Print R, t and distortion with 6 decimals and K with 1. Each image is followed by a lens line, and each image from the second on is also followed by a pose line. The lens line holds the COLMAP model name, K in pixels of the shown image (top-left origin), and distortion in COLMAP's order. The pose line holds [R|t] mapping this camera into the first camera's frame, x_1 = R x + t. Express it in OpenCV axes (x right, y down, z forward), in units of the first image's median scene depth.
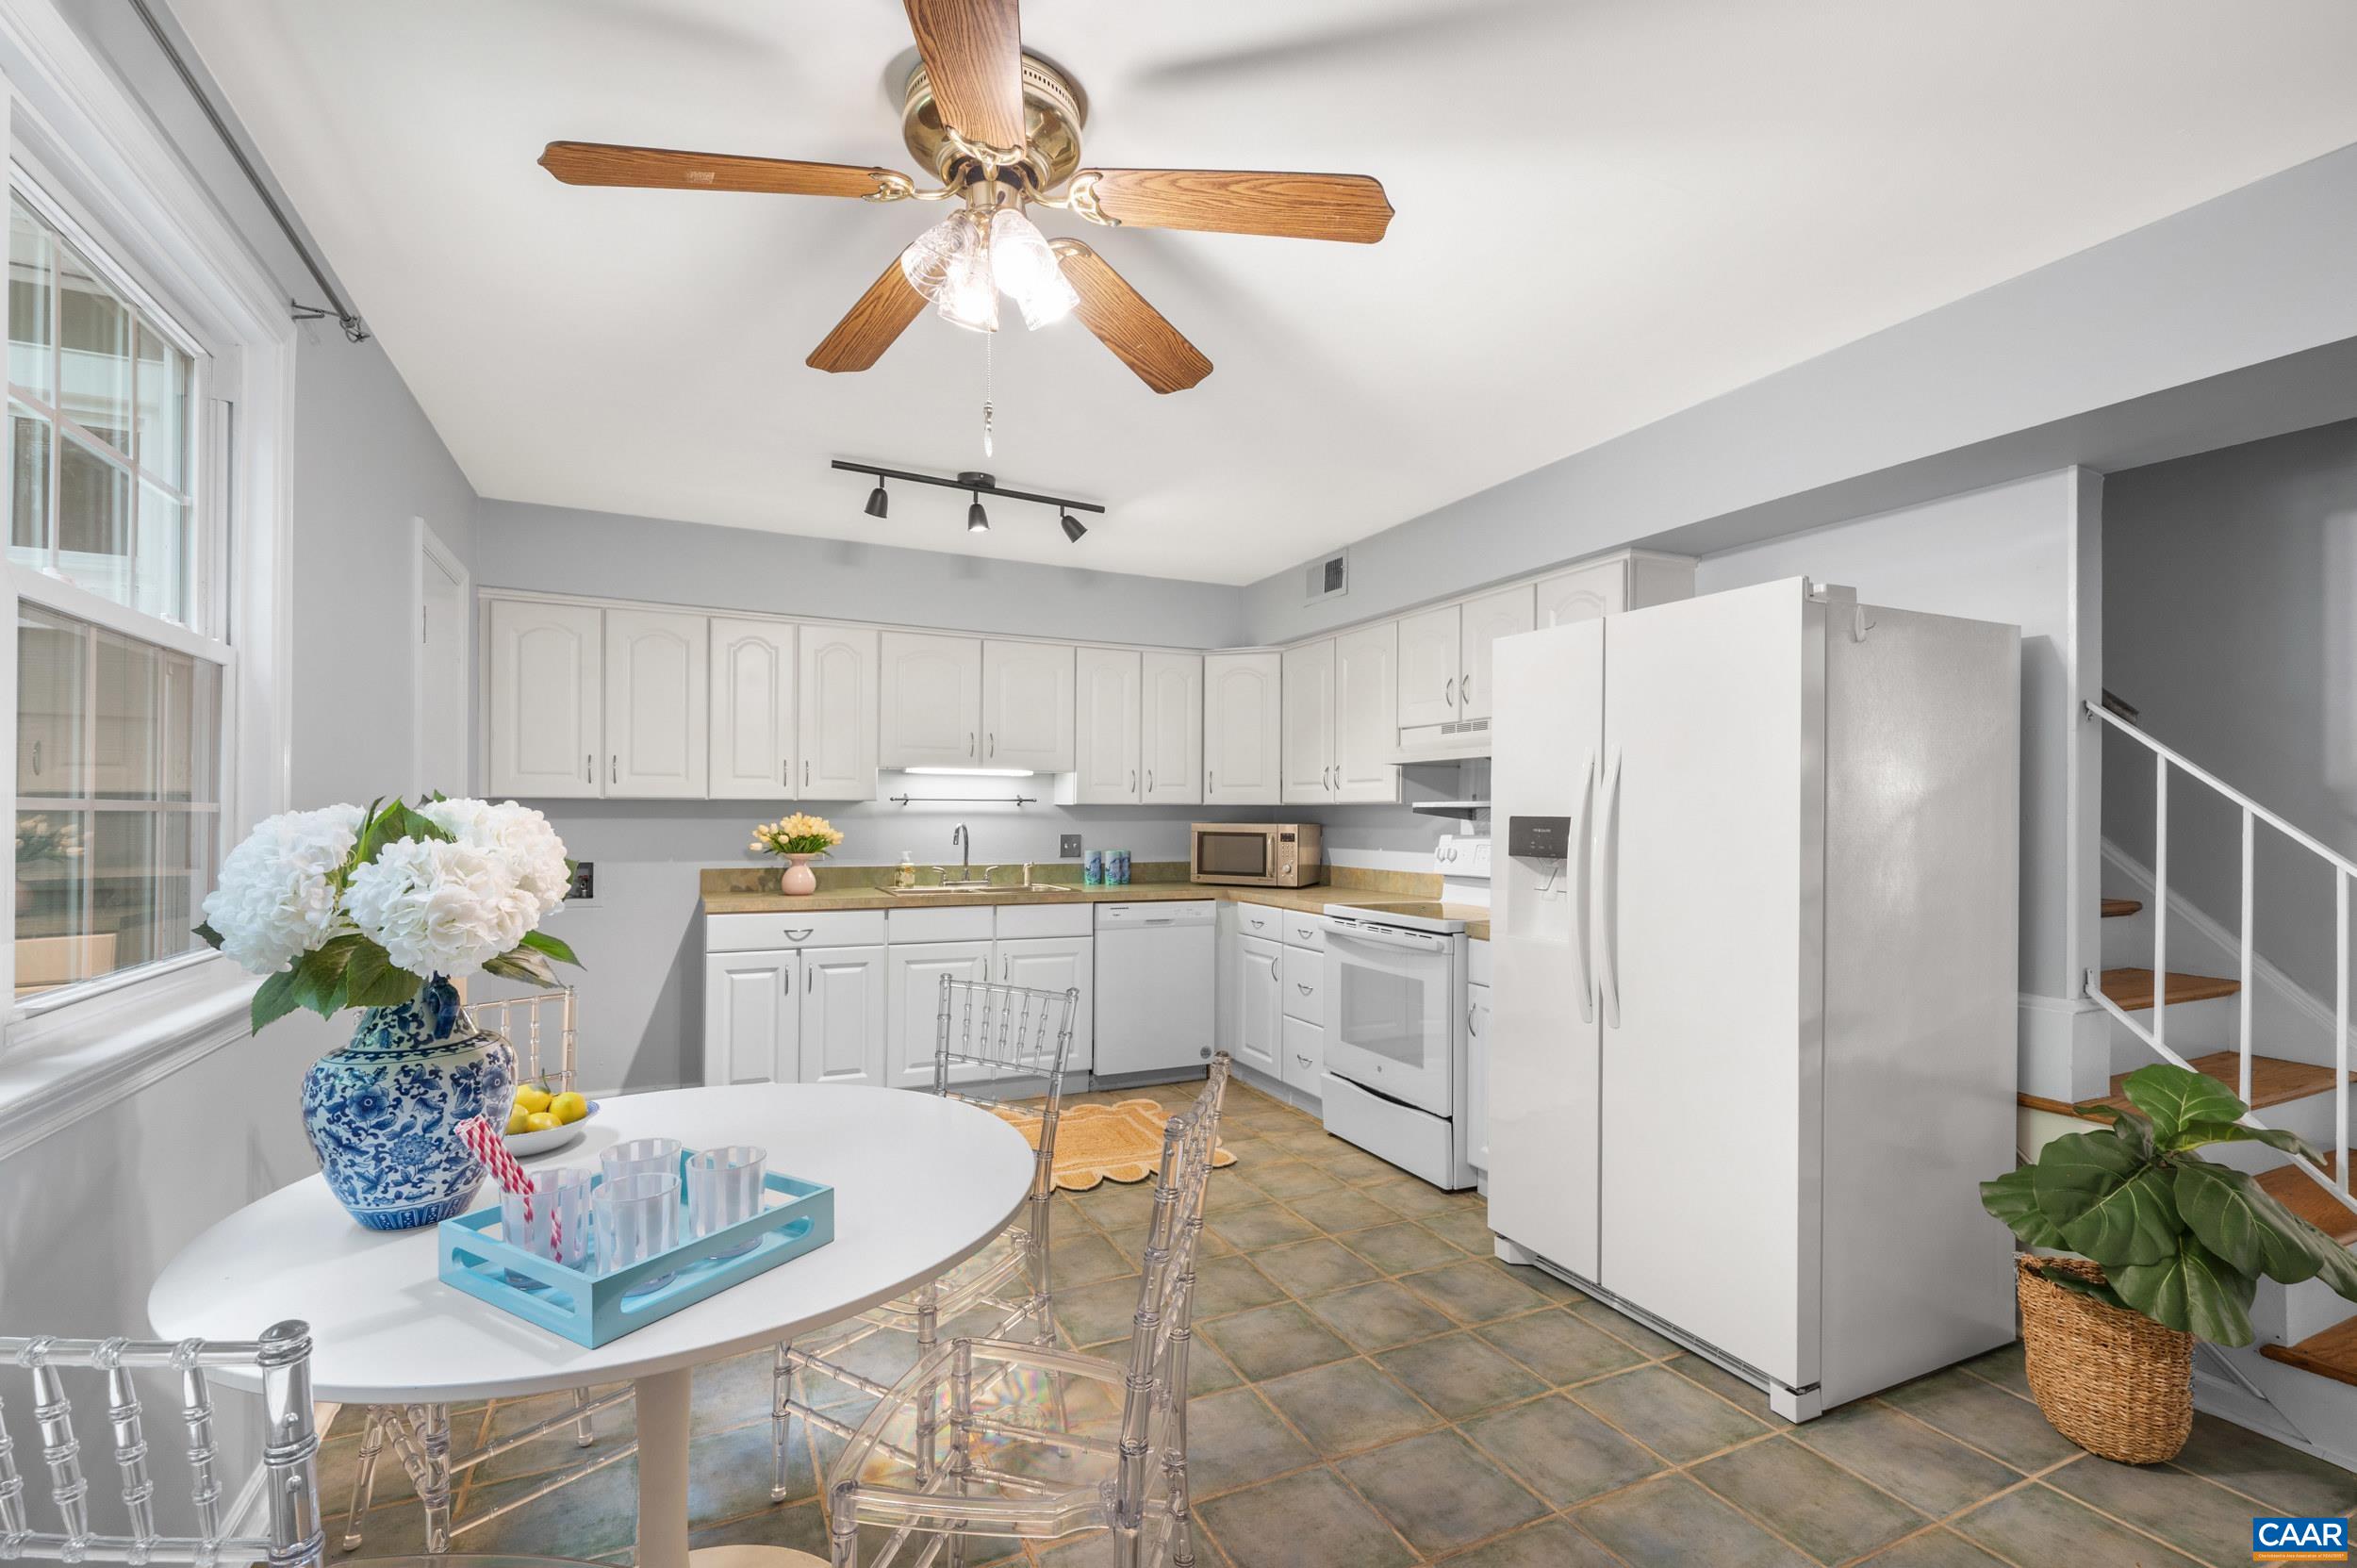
lens RADIAL K [[1026.2, 0, 1187.7], [0, 1026.2, 802.9], [0, 0, 1]] dist [-0.002677, -0.000688]
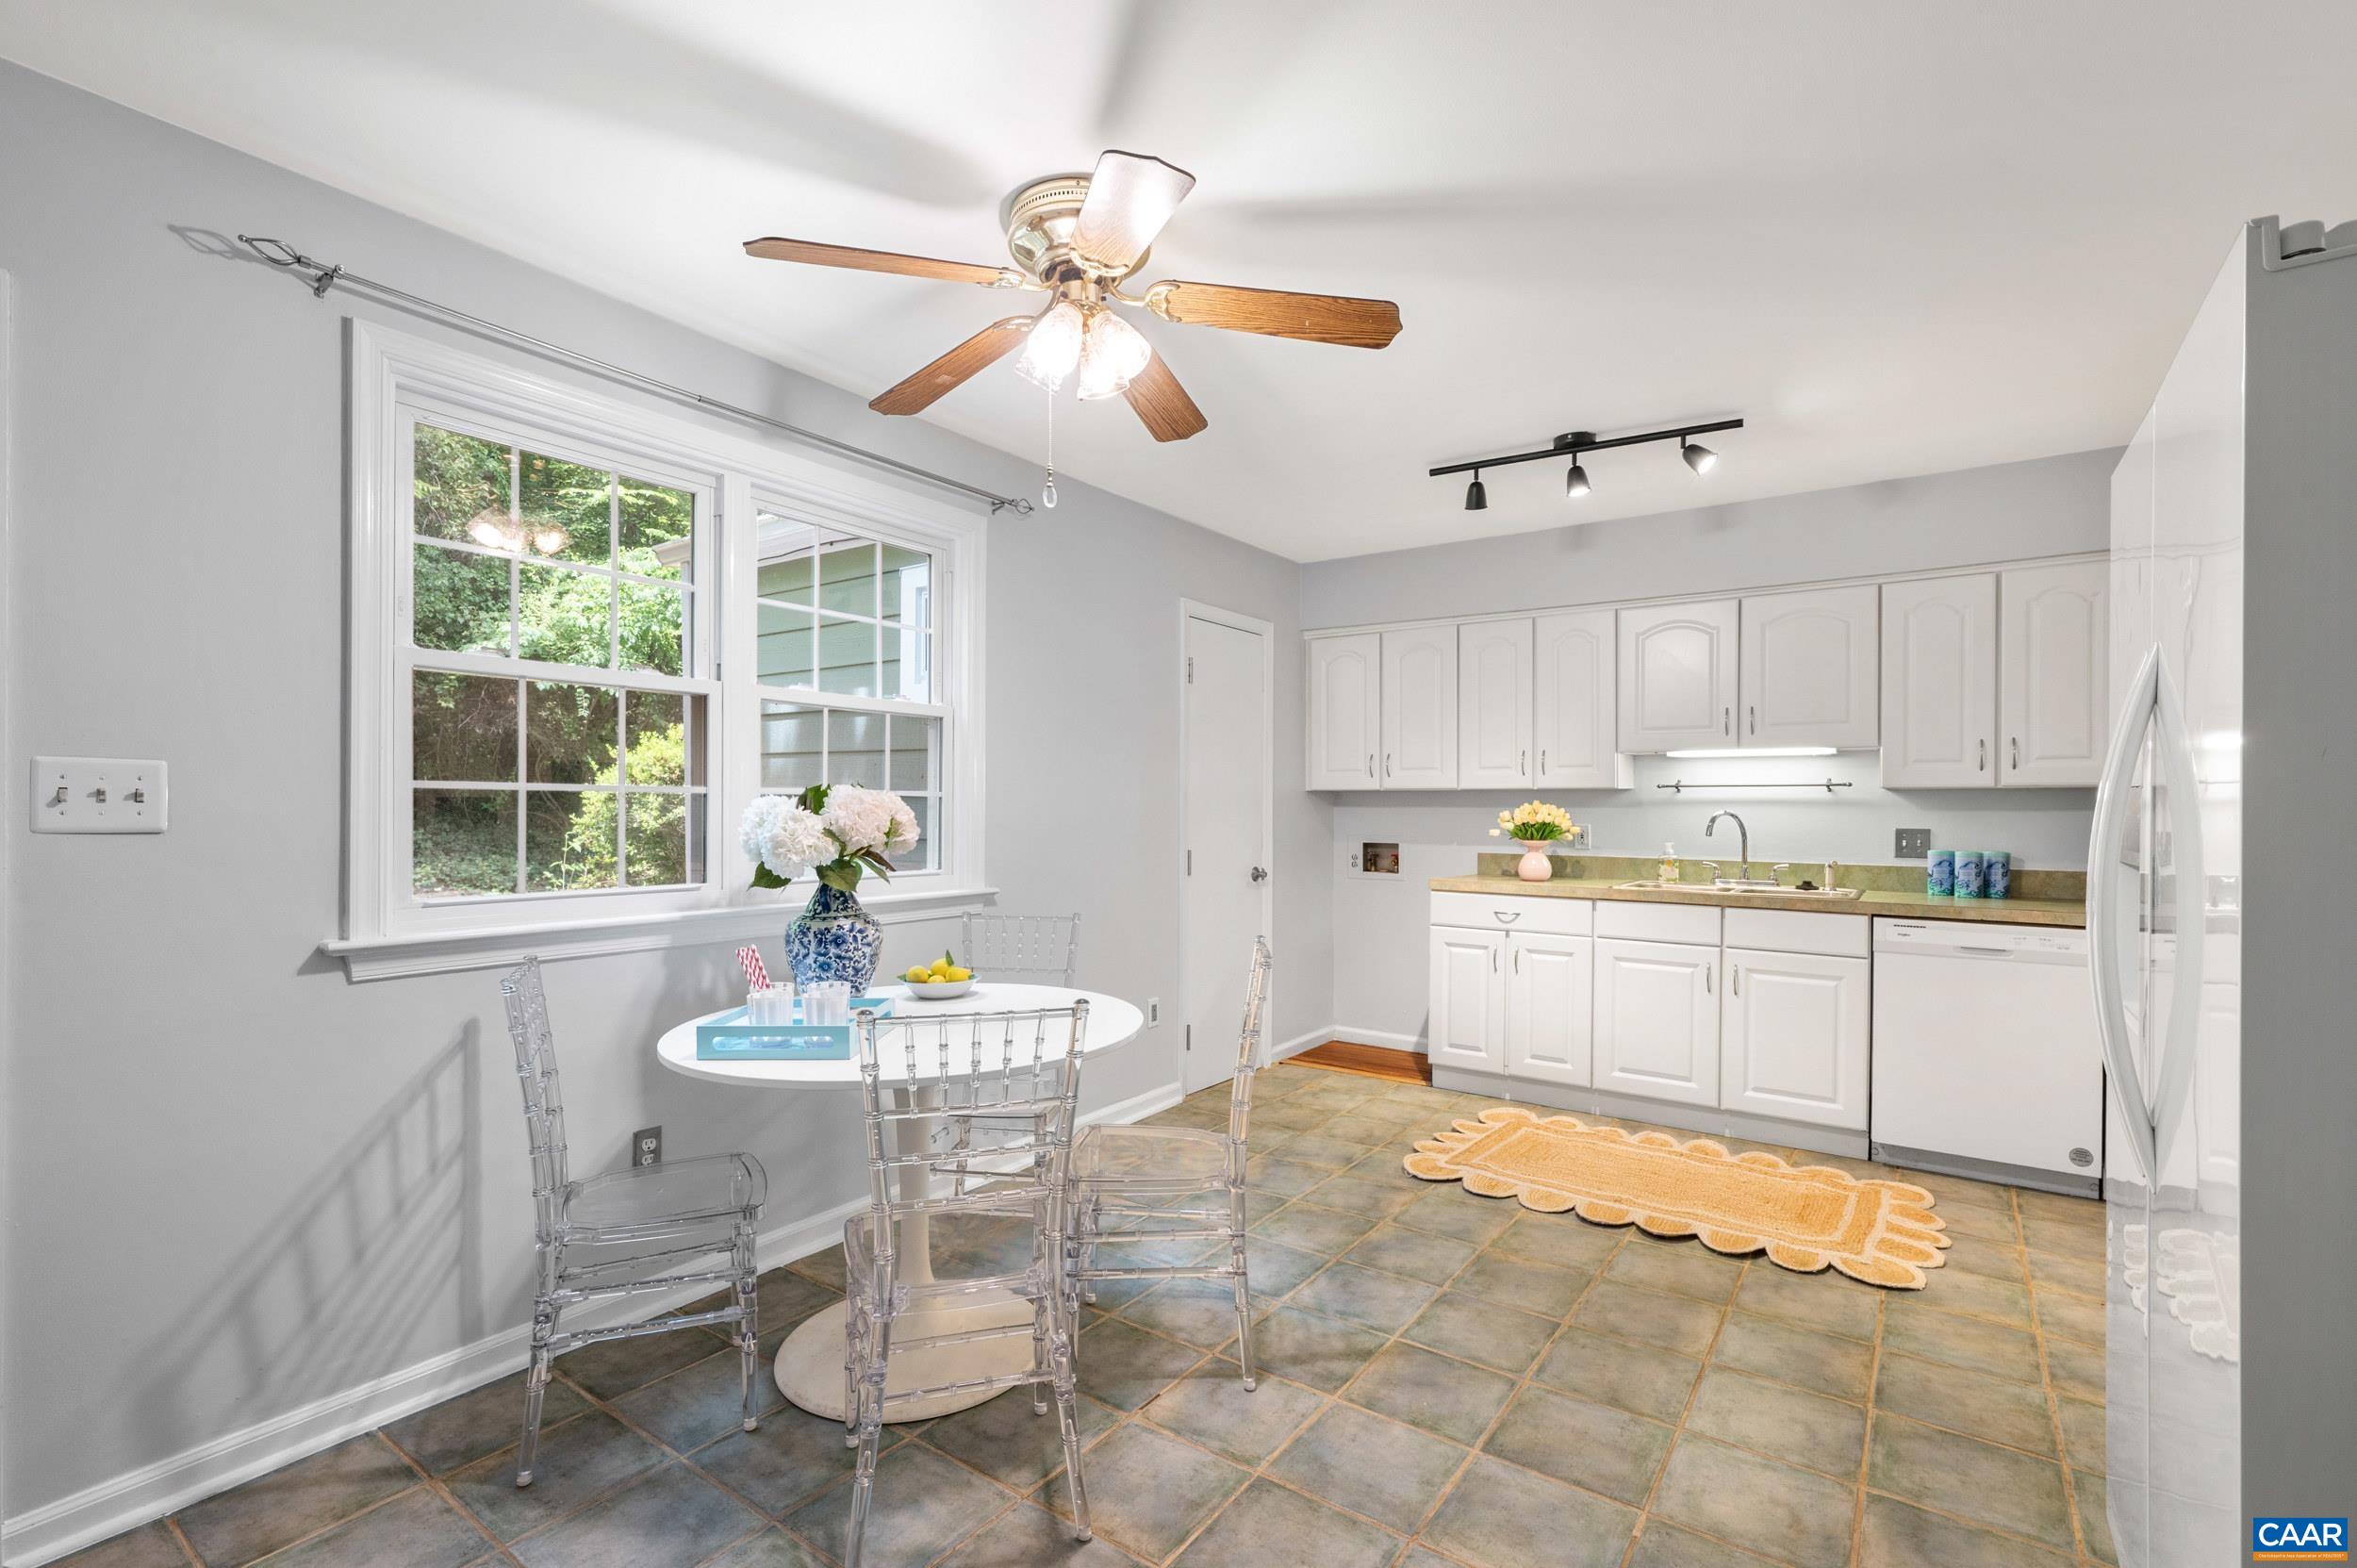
lens RADIAL K [[1044.4, 0, 1189.7], [0, 1044.4, 805.6], [0, 0, 1]] dist [-0.006431, 0.000289]
pose [[0.487112, -0.004114, -0.873330, 0.365586], [0.009002, 0.999959, 0.000310, 0.010881], [0.873293, -0.008013, 0.487129, 0.187737]]
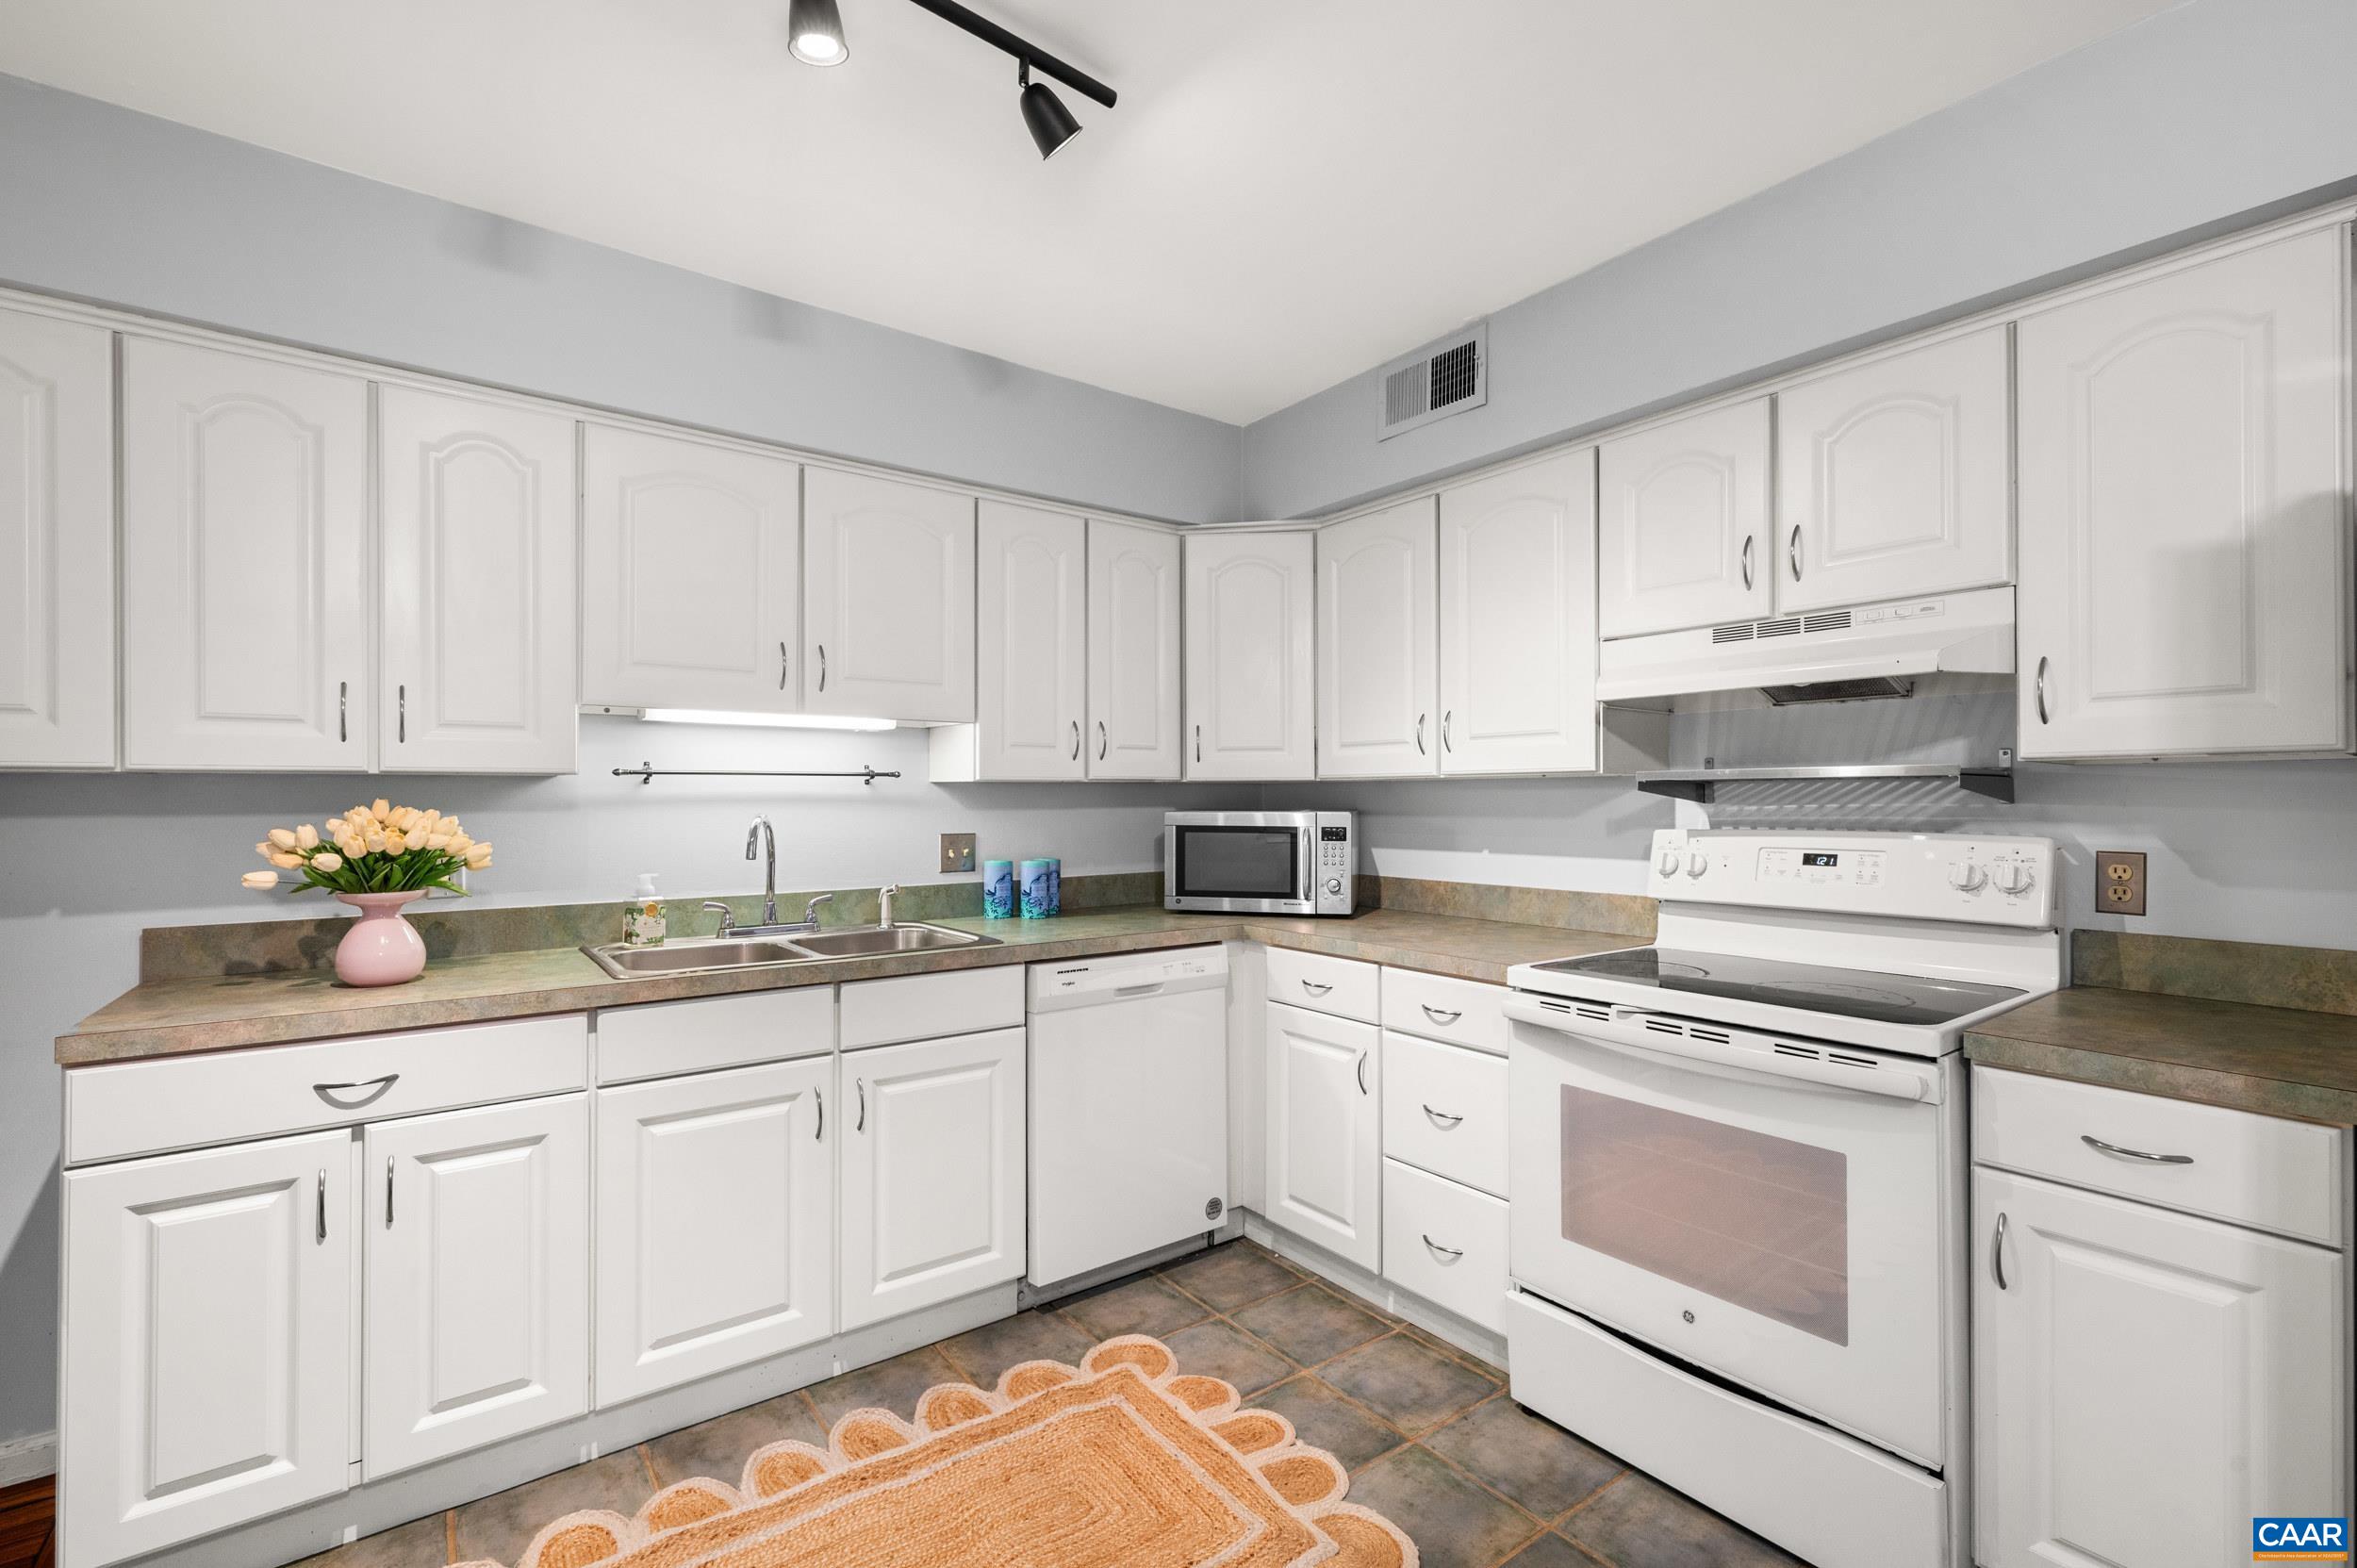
lens RADIAL K [[1026.2, 0, 1197.4], [0, 1026.2, 791.2], [0, 0, 1]] dist [-0.002677, -0.000688]
pose [[0.980371, -0.007006, 0.197037, -0.116252], [0.005849, 0.999962, 0.006450, 0.004833], [-0.197075, -0.005171, 0.980375, 0.489200]]
